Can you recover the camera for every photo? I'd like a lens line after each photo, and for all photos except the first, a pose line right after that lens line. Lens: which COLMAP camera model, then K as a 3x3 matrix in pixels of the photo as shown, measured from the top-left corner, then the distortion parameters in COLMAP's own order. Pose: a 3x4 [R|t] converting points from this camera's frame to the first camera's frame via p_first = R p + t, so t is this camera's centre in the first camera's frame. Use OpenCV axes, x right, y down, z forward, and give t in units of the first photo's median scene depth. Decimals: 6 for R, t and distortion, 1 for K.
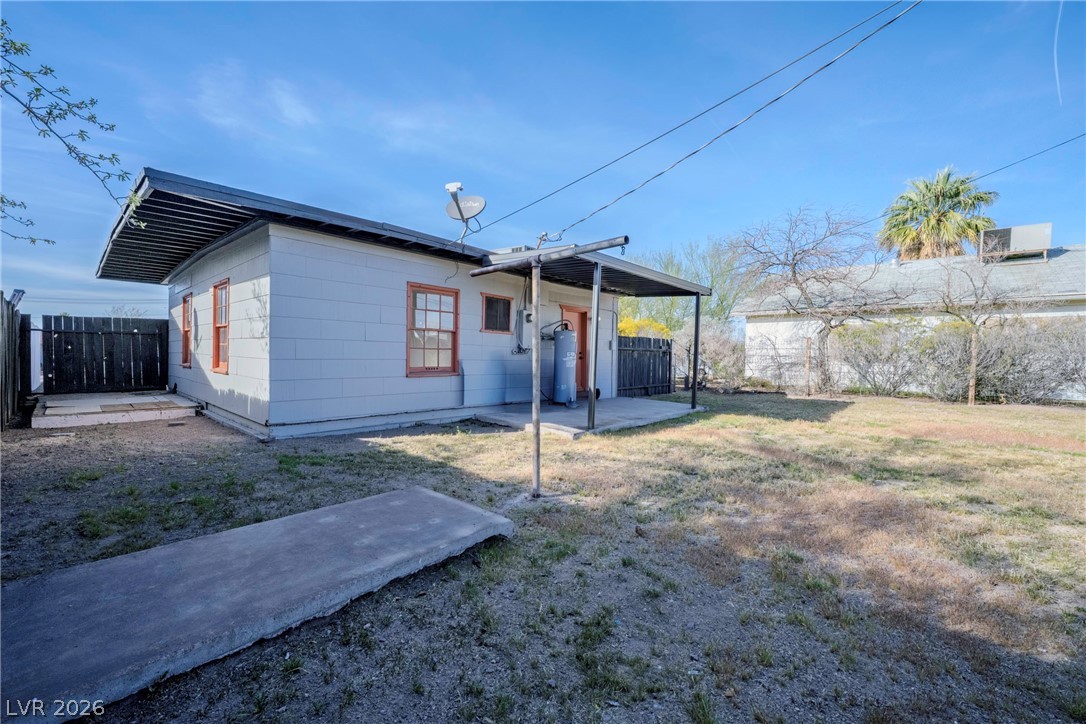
lens RADIAL K [[427.1, 0, 521.7], [0, 427.1, 359.4], [0, 0, 1]] dist [0.000167, -0.000250]
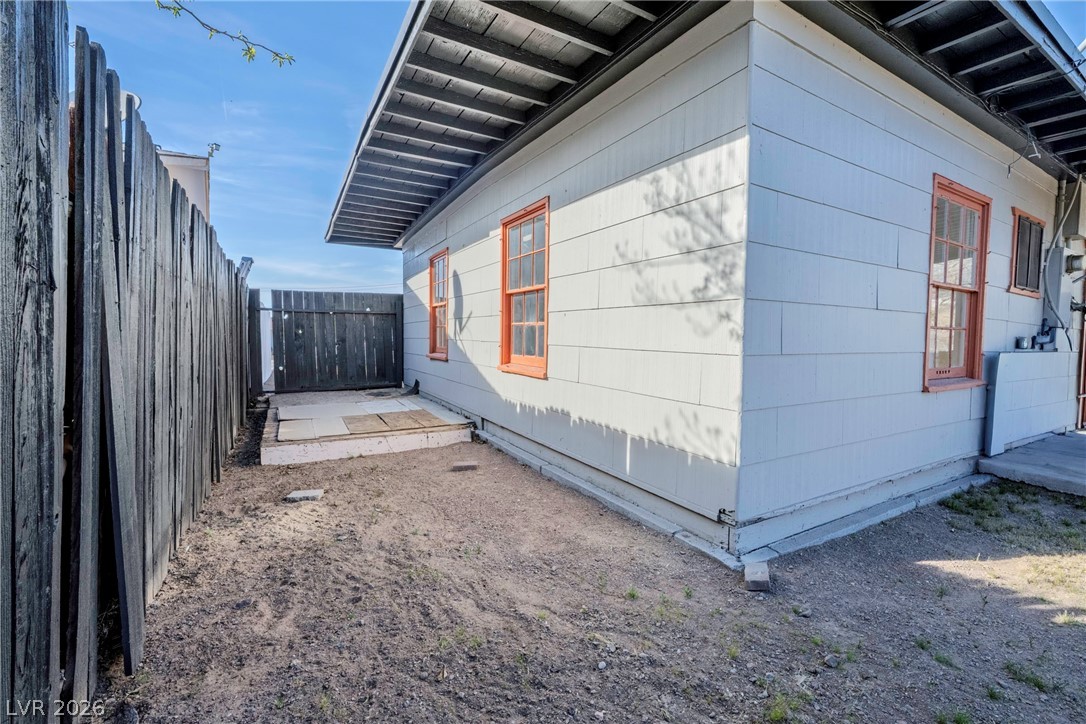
lens RADIAL K [[427.1, 0, 543.8], [0, 427.1, 357.4], [0, 0, 1]] dist [0.000167, -0.000250]
pose [[0.962007, 0.009288, -0.272866, -0.442079], [-0.000322, 0.999459, 0.032887, -0.007974], [0.273023, -0.031550, 0.961490, 0.392567]]
